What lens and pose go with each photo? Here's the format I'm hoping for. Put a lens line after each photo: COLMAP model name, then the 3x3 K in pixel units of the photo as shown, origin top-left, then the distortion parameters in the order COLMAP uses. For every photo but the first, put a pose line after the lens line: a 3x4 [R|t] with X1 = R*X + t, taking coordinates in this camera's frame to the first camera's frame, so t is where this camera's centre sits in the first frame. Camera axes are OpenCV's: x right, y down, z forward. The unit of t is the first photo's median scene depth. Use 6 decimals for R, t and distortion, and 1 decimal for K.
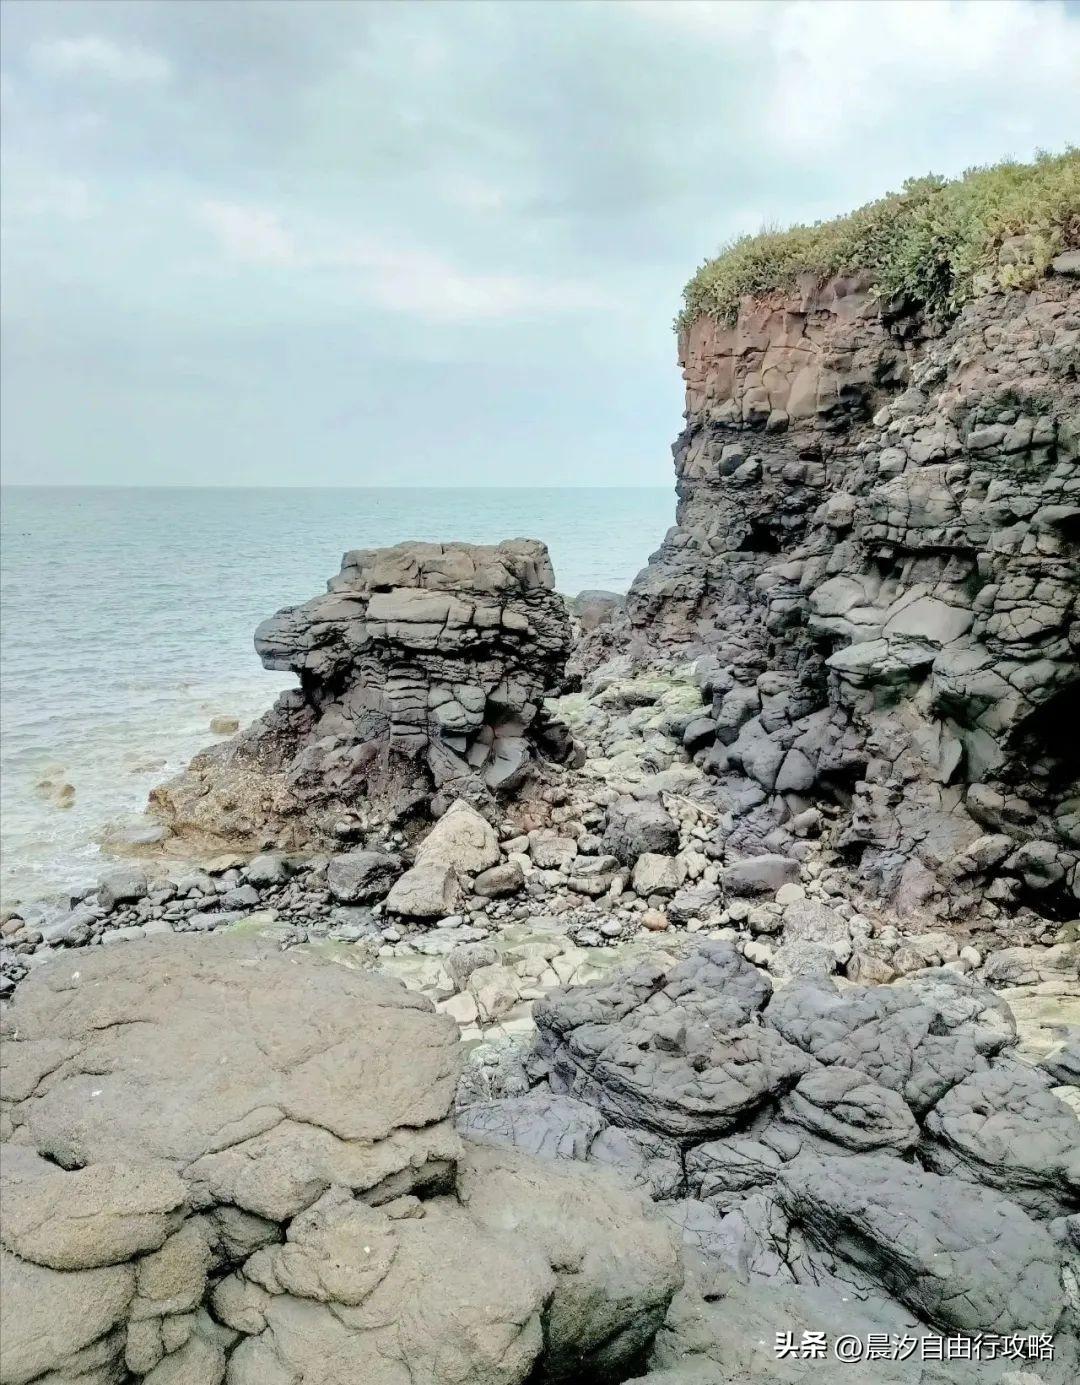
lens RADIAL K [[1204.3, 0, 540.0], [0, 1204.3, 692.5], [0, 0, 1]] dist [0.068970, -0.004474]
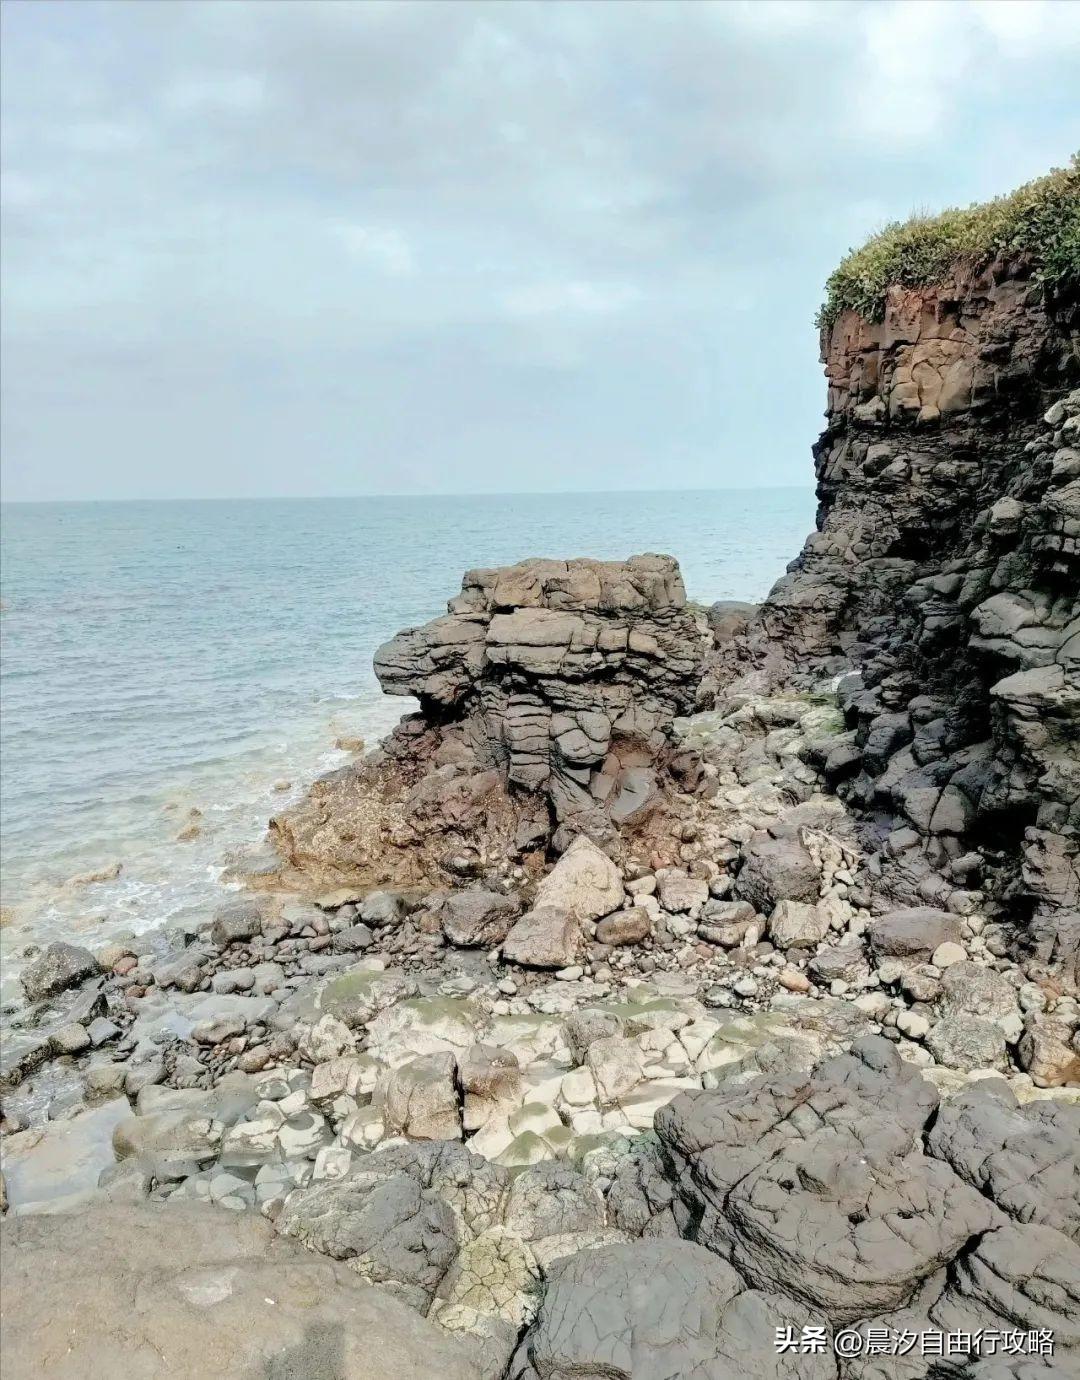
lens RADIAL K [[1075.9, 0, 540.0], [0, 1075.9, 690.0], [0, 0, 1]] dist [0.061055, -0.064358]
pose [[0.992010, 0.006184, -0.126006, 0.005826], [-0.002617, 0.999592, 0.028452, -0.047592], [0.126131, -0.027895, 0.991621, 0.157892]]
